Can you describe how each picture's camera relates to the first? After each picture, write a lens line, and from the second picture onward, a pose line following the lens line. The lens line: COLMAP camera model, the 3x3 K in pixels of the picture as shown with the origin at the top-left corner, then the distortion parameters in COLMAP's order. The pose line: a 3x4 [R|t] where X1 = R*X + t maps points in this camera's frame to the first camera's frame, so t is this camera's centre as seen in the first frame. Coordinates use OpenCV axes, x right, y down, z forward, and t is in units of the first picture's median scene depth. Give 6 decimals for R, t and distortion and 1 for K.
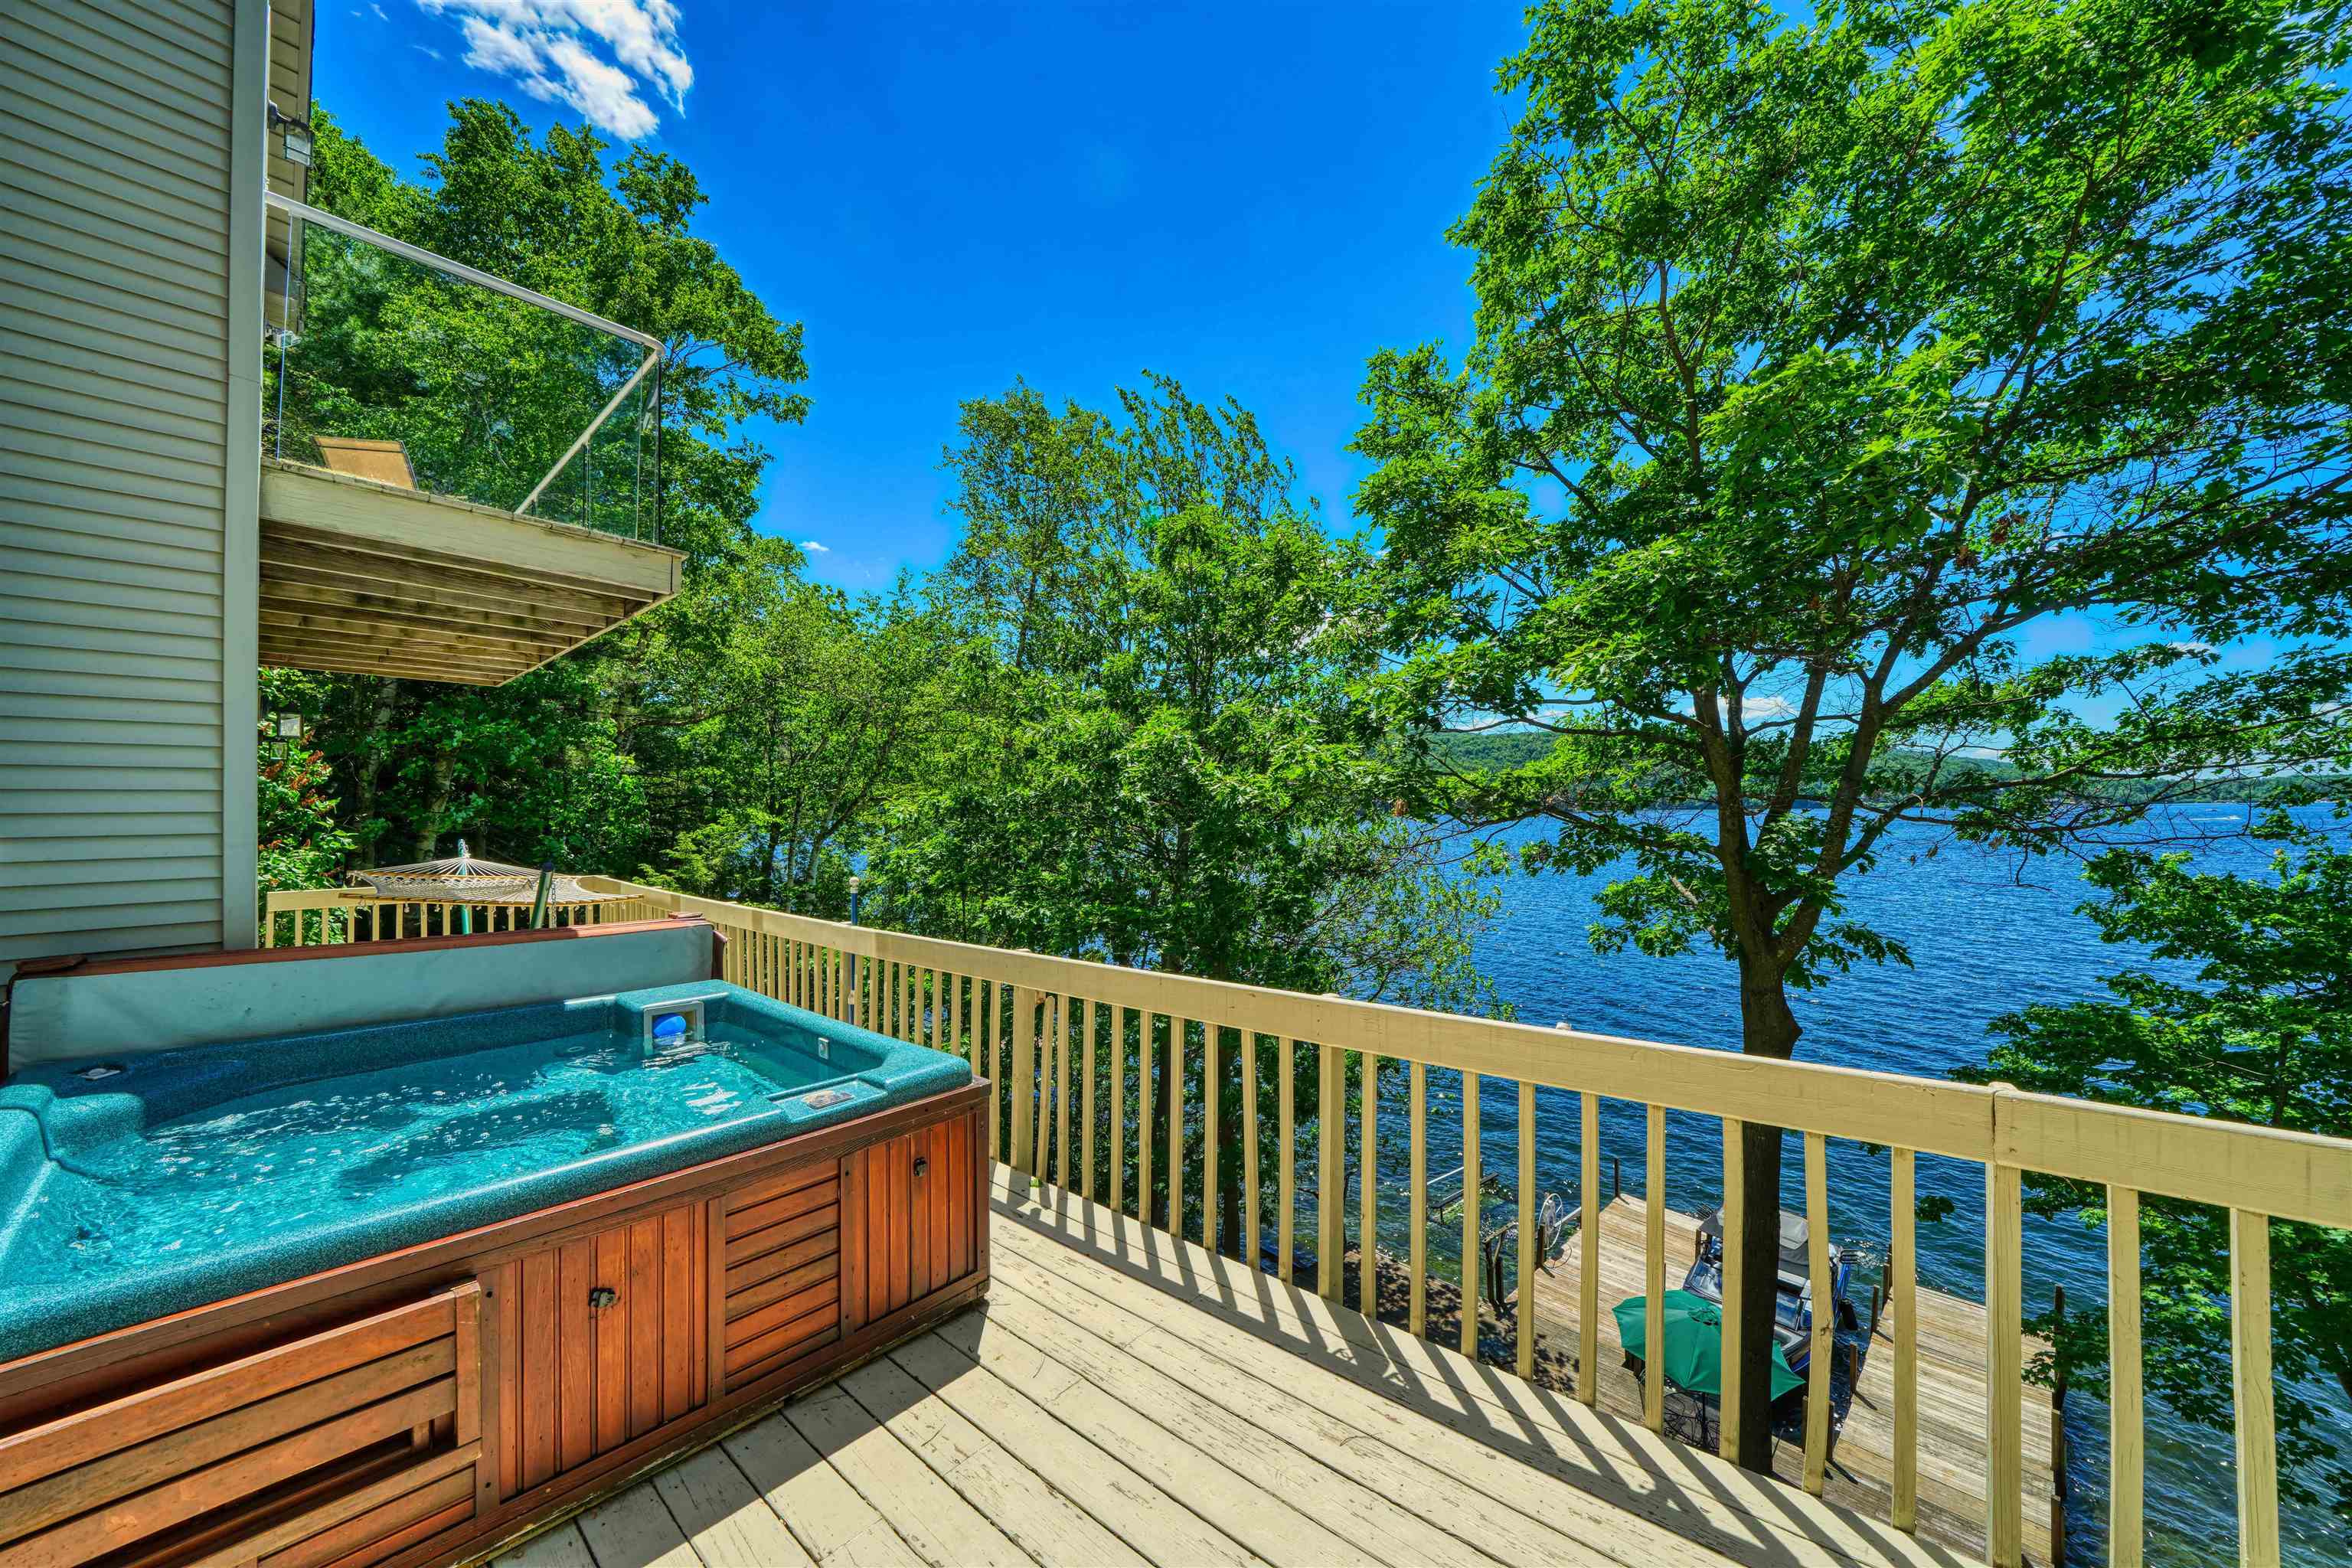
lens RADIAL K [[832.7, 0, 1180.6], [0, 832.7, 795.0], [0, 0, 1]] dist [-0.017026, 0.001767]
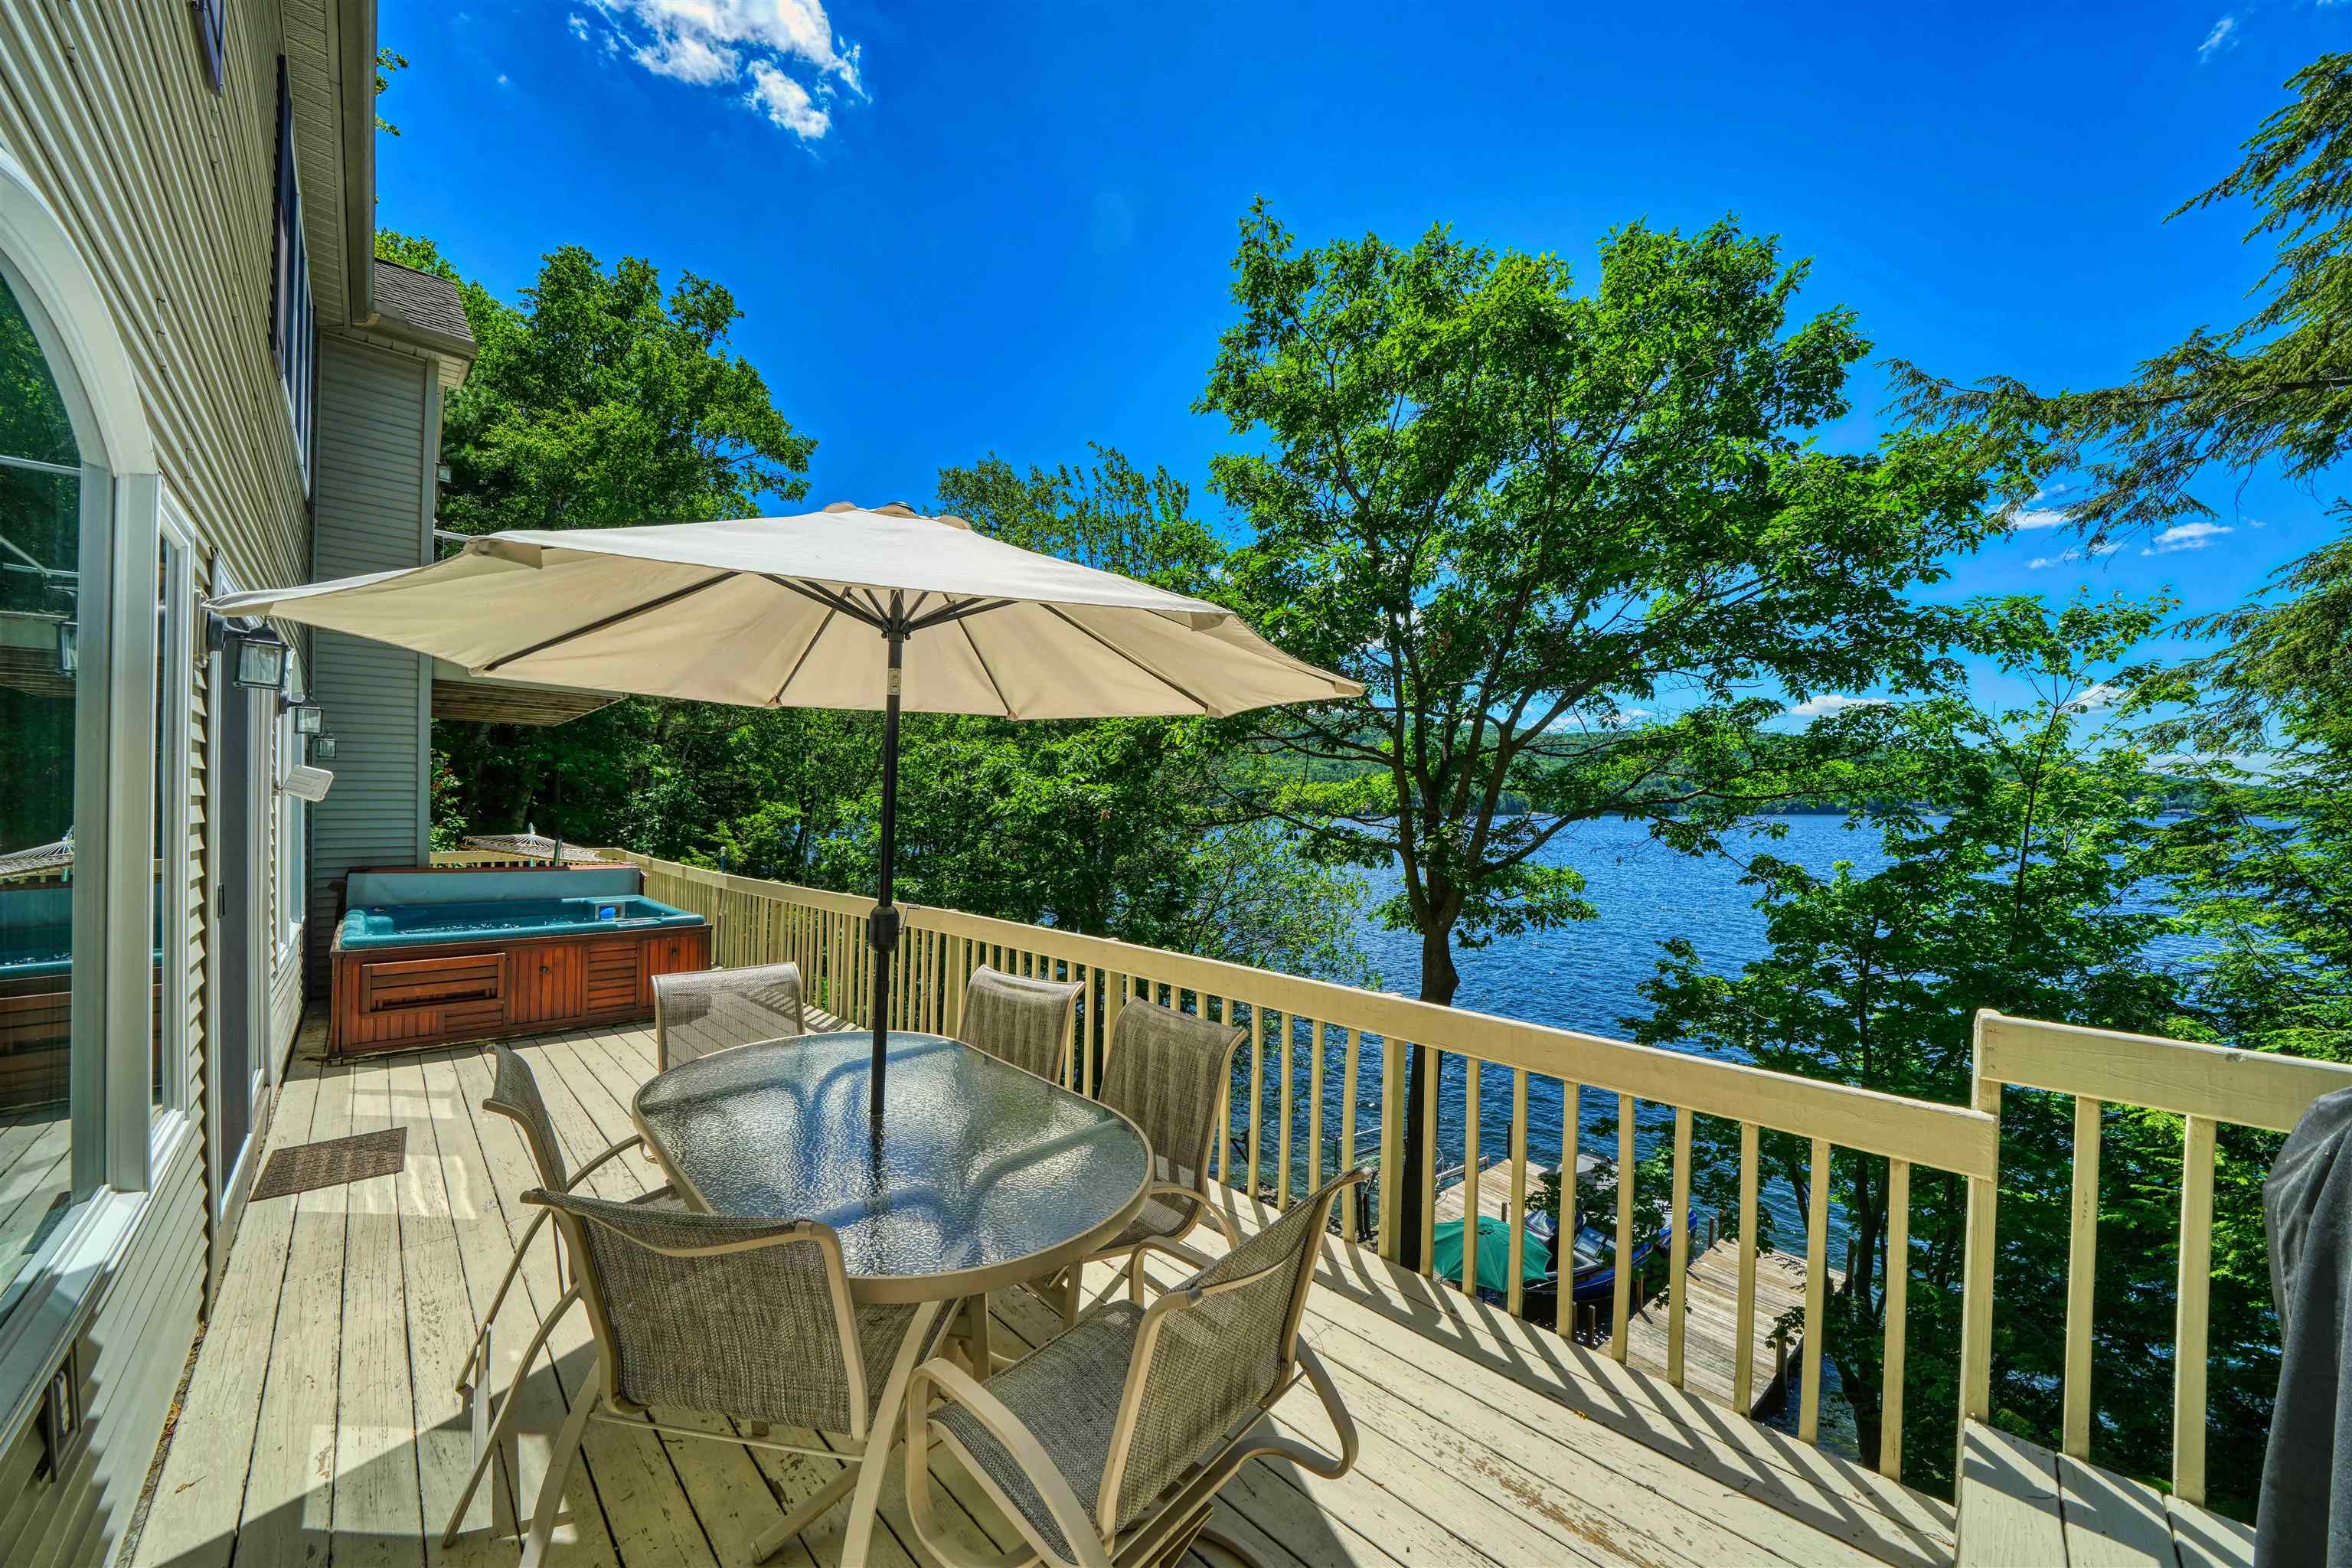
lens RADIAL K [[832.7, 0, 1177.7], [0, 832.7, 795.1], [0, 0, 1]] dist [-0.017026, 0.001767]
pose [[0.997009, 0.016390, -0.075529, 0.378328], [-0.016064, 0.999859, 0.004919, -0.021285], [0.075599, -0.003691, 0.997131, -0.380776]]
